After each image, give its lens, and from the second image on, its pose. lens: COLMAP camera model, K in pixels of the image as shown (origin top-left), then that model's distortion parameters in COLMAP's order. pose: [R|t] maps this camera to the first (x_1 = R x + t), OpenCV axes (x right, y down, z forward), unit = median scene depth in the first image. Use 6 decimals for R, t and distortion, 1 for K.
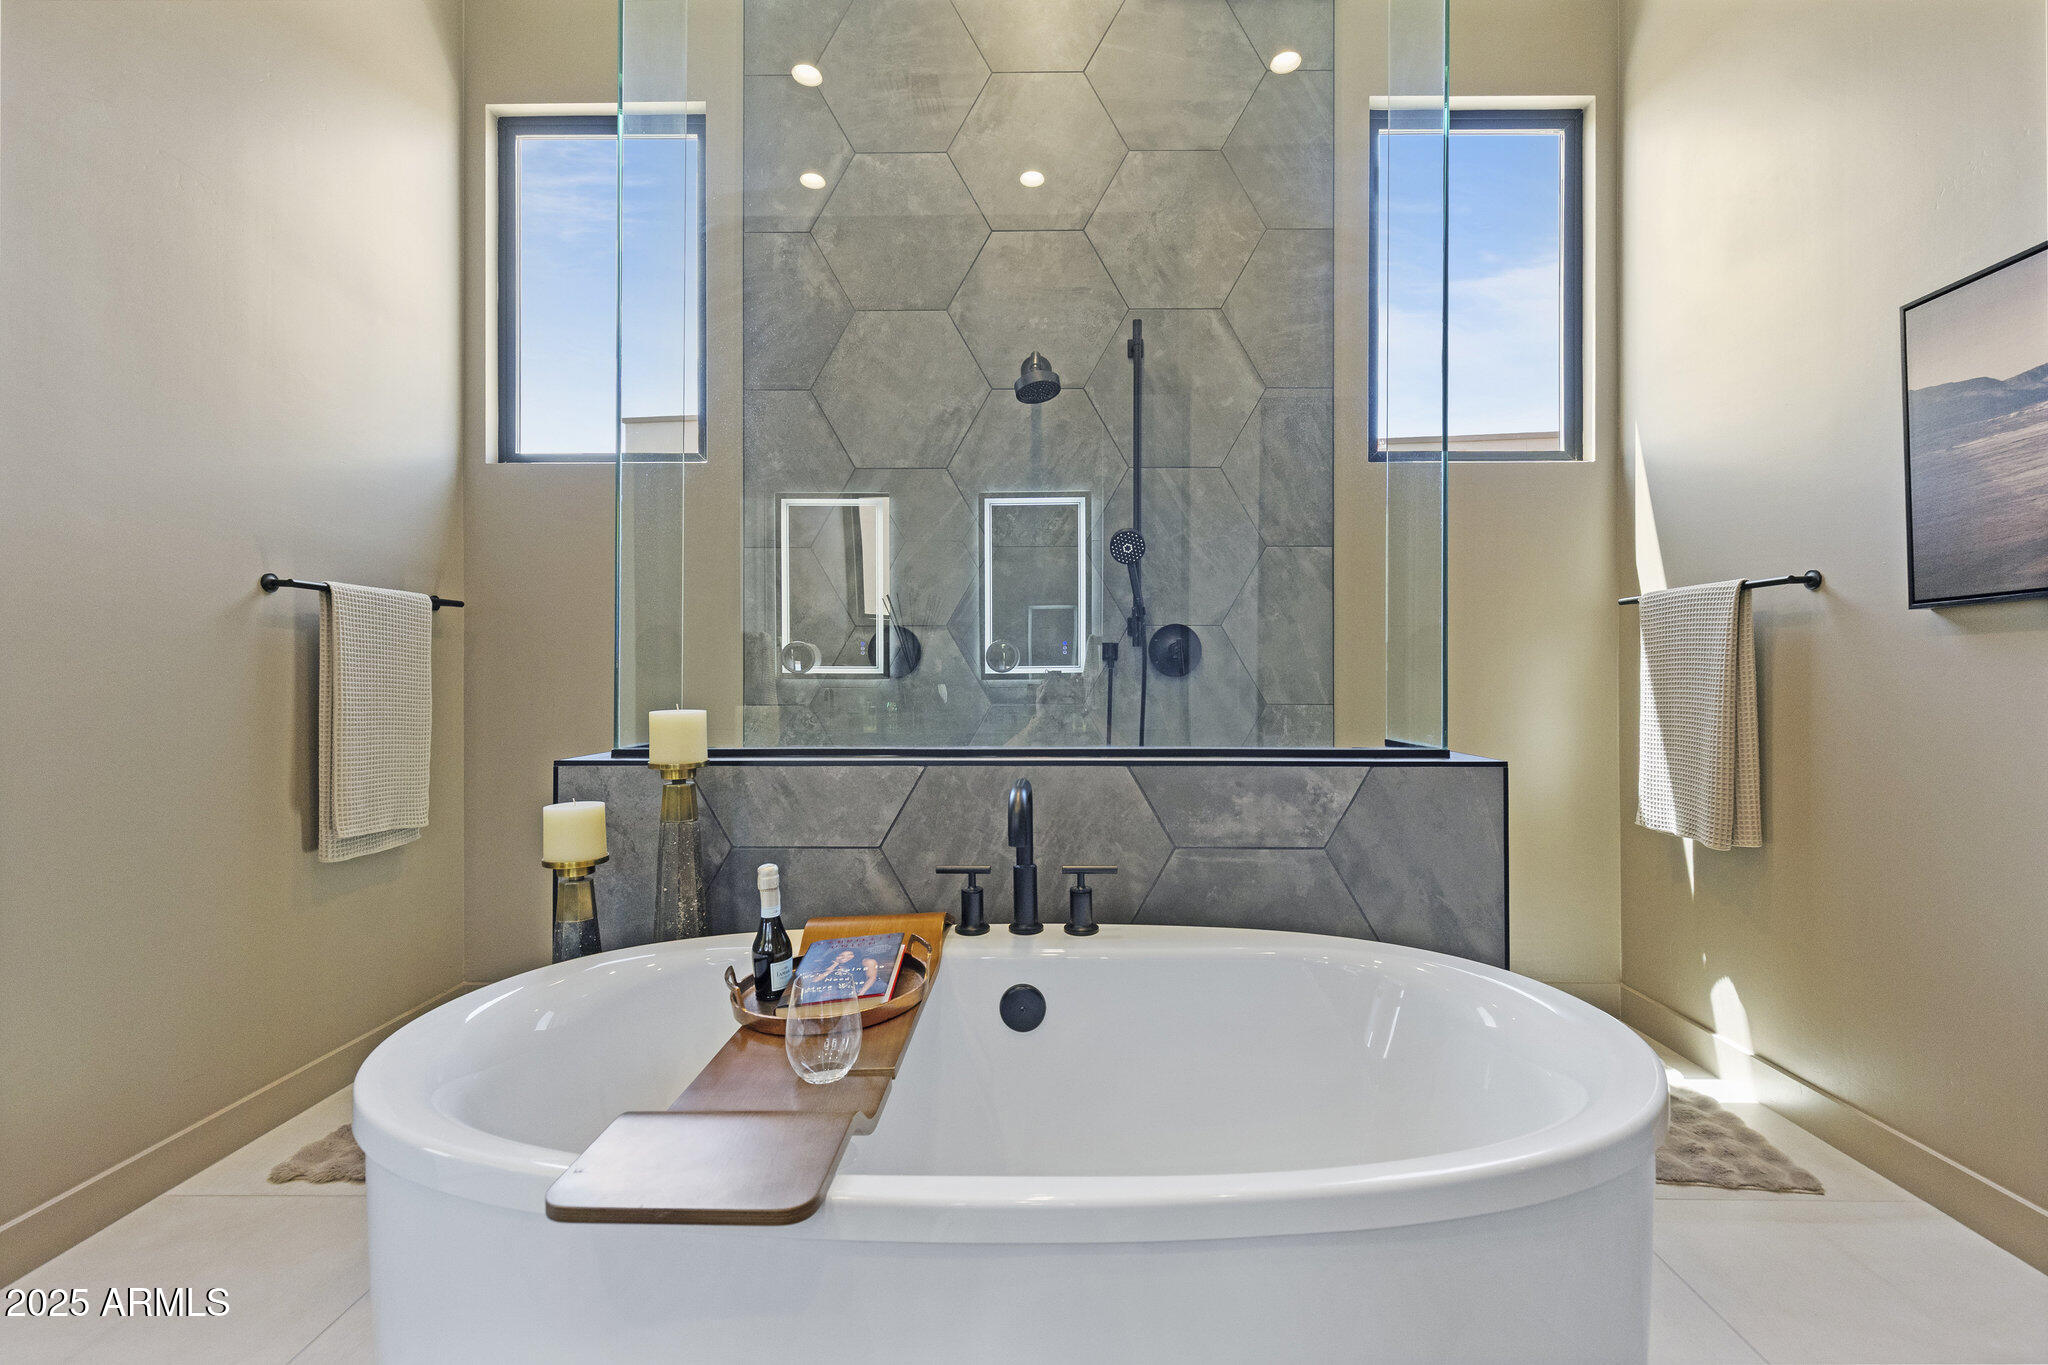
lens RADIAL K [[909.0, 0, 1039.6], [0, 909.0, 682.5], [0, 0, 1]] dist [0.002373, 0.000412]
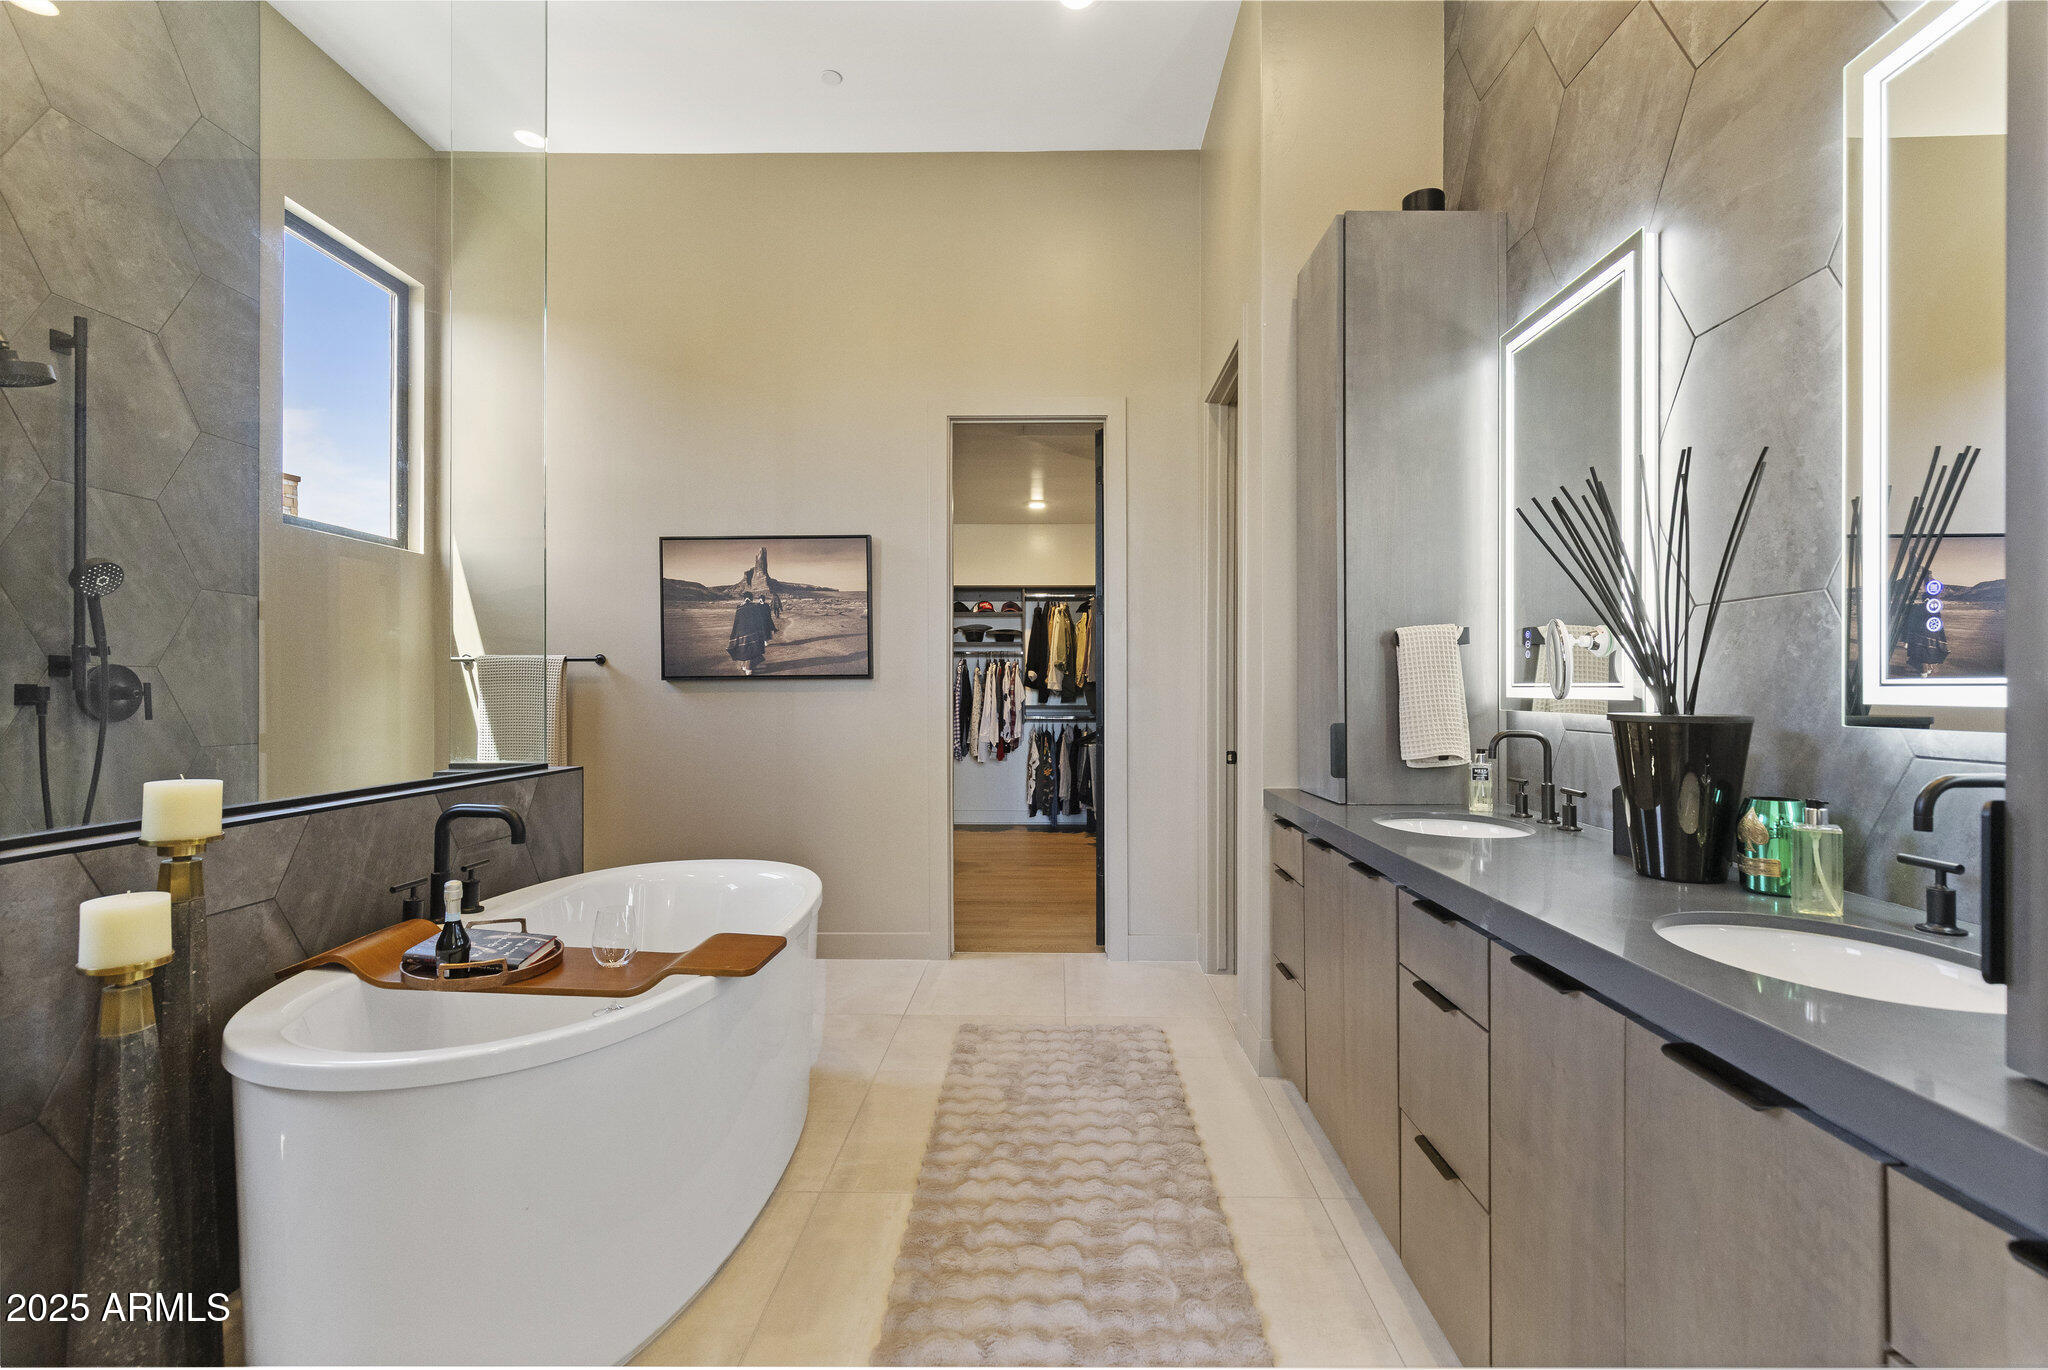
lens RADIAL K [[909.0, 0, 1039.6], [0, 909.0, 685.0], [0, 0, 1]] dist [0.002373, 0.000412]
pose [[0.014969, 0.009536, 0.999842, -0.745371], [0.005321, 0.999940, -0.009617, -0.029985], [-0.999874, 0.005464, 0.014917, 0.063457]]
